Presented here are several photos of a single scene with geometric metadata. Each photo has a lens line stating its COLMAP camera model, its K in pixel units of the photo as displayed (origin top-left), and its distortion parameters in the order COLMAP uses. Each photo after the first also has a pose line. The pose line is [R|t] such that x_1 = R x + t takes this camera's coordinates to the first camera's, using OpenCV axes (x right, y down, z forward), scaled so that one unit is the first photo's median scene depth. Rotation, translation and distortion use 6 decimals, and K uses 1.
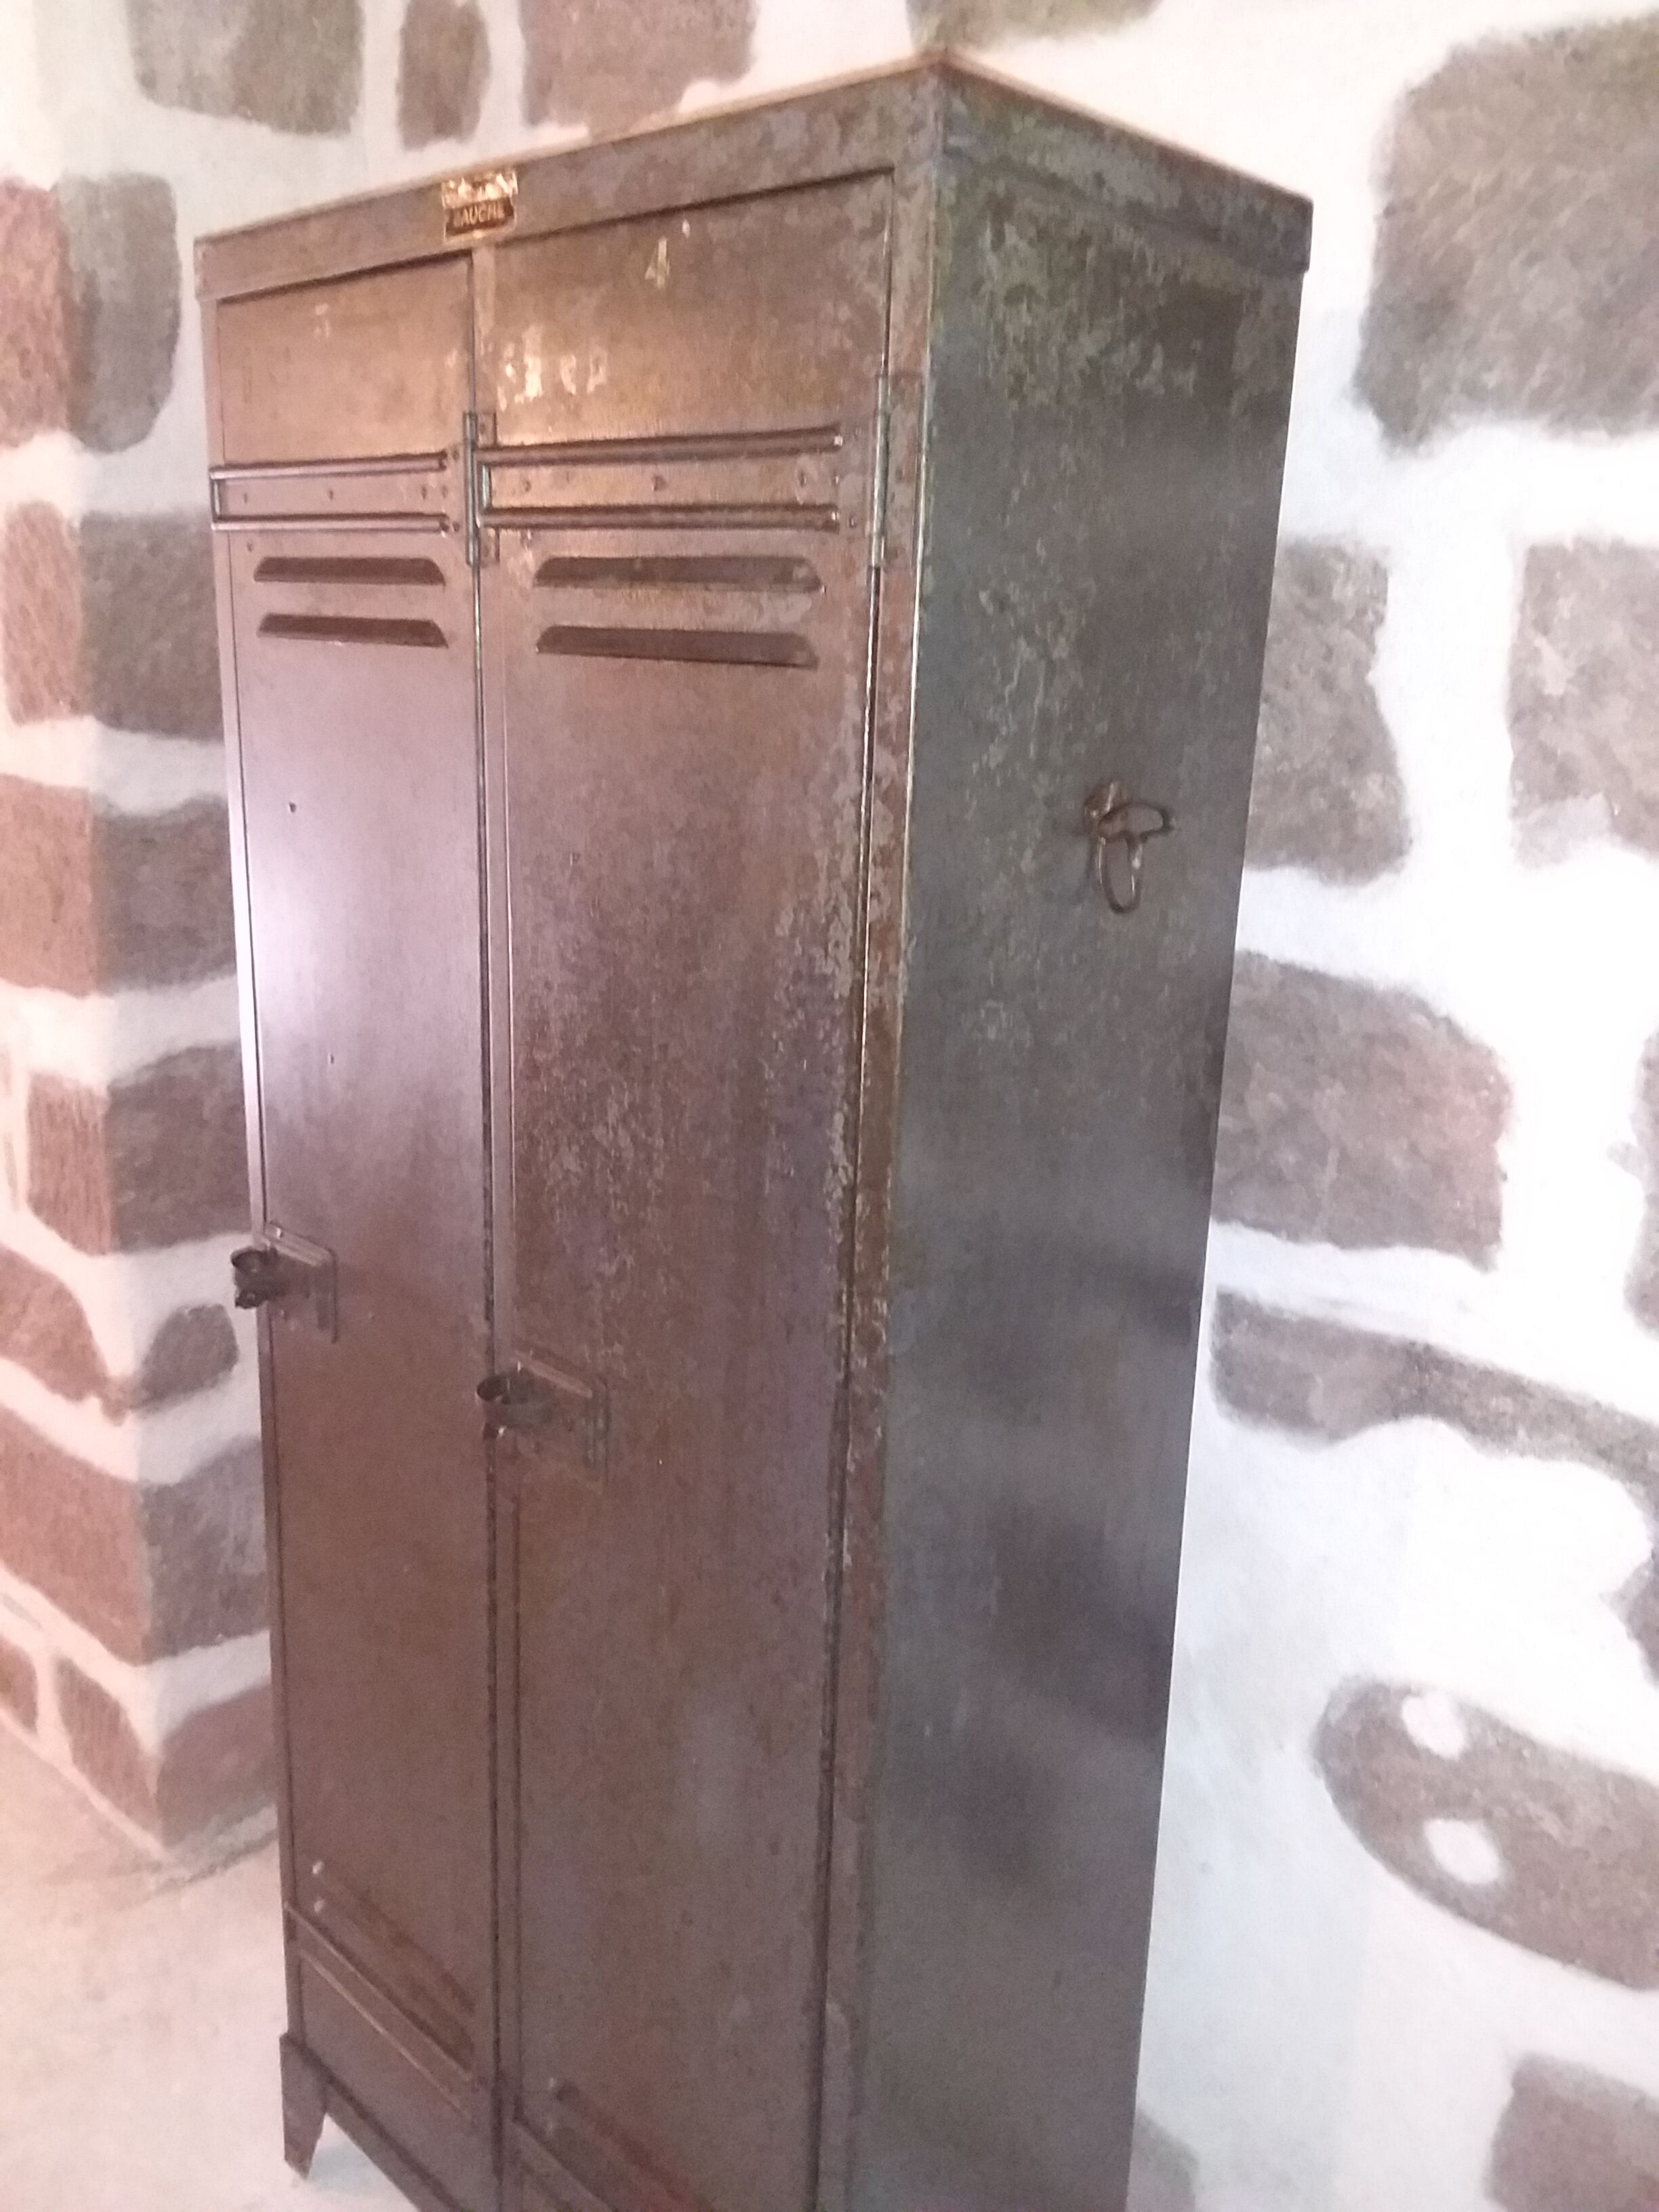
lens RADIAL K [[1762.4, 0, 834.8], [0, 1762.4, 1112.6], [0, 0, 1]] dist [0.122245, -0.175977]
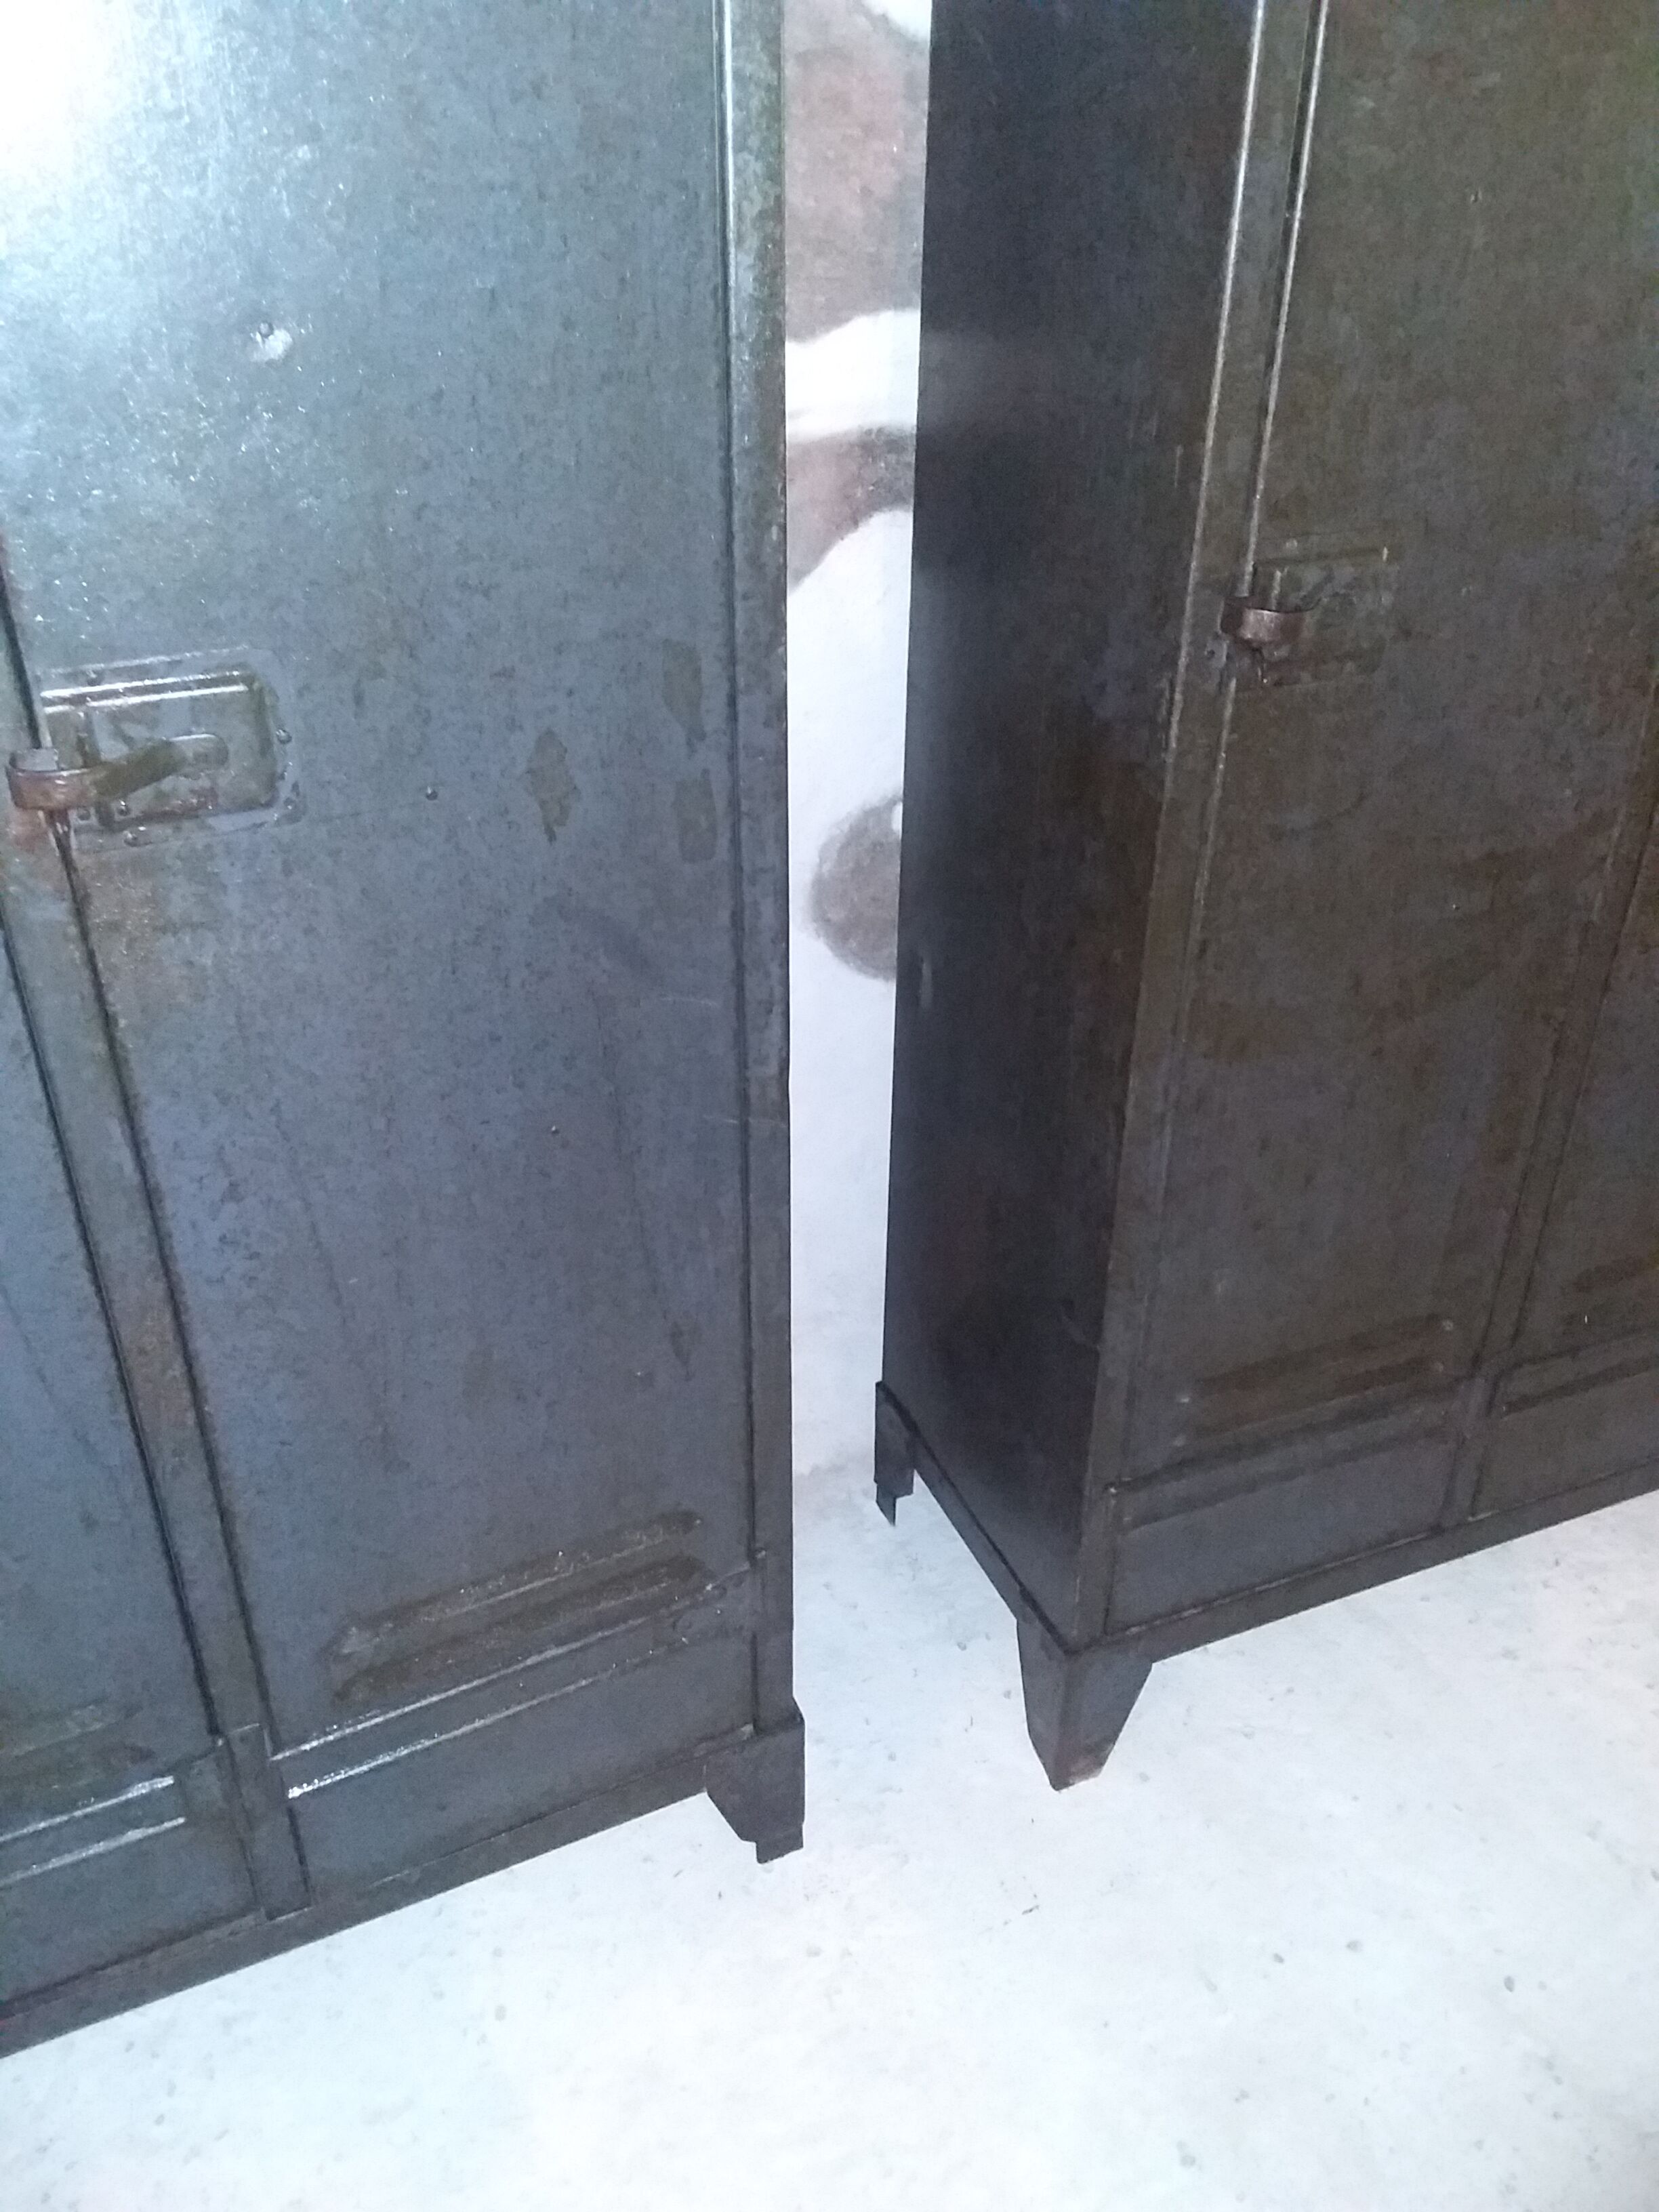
lens RADIAL K [[1762.4, 0, 835.3], [0, 1762.4, 1100.1], [0, 0, 1]] dist [0.122245, -0.175977]
pose [[0.387825, -0.494448, 0.777890, -1.143901], [0.236466, 0.869070, 0.434512, -0.092176], [-0.890885, 0.015430, 0.453968, 1.001157]]
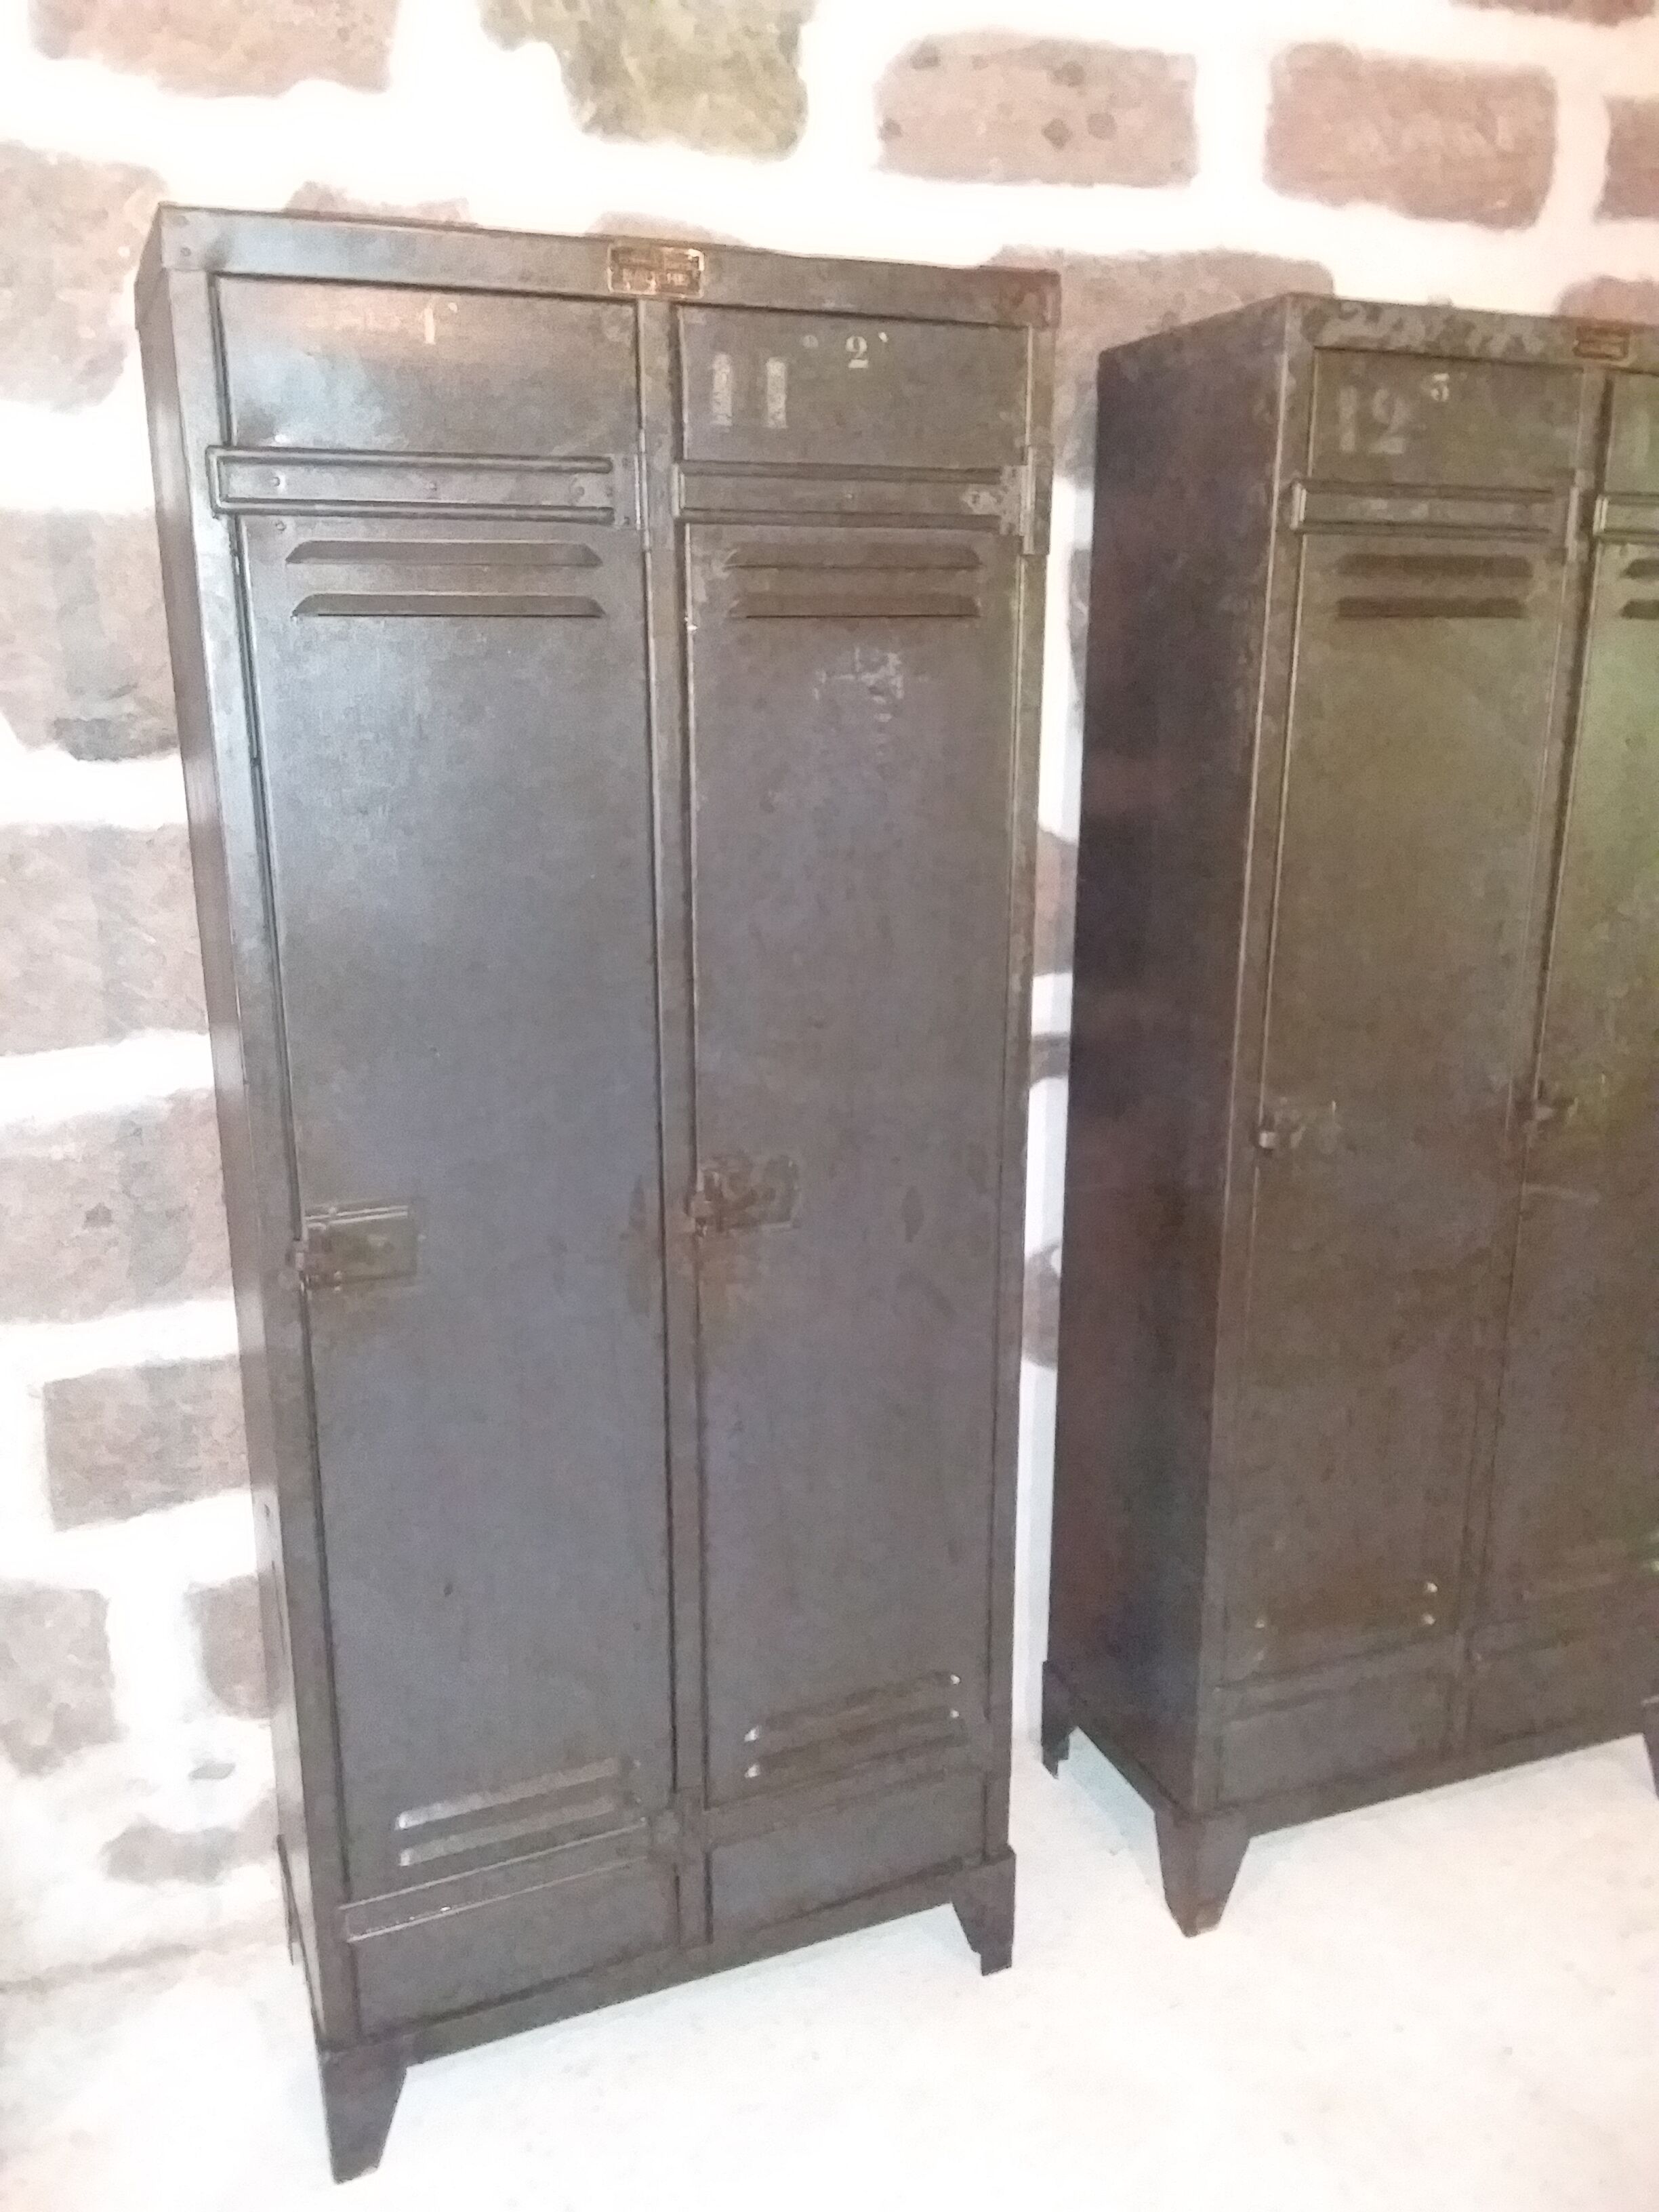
lens RADIAL K [[1762.4, 0, 840.9], [0, 1762.4, 1110.3], [0, 0, 1]] dist [0.122245, -0.175977]
pose [[0.416188, -0.252426, 0.873538, -1.775835], [0.240813, 0.956989, 0.161808, -0.233874], [-0.876811, 0.143017, 0.459074, 0.823062]]
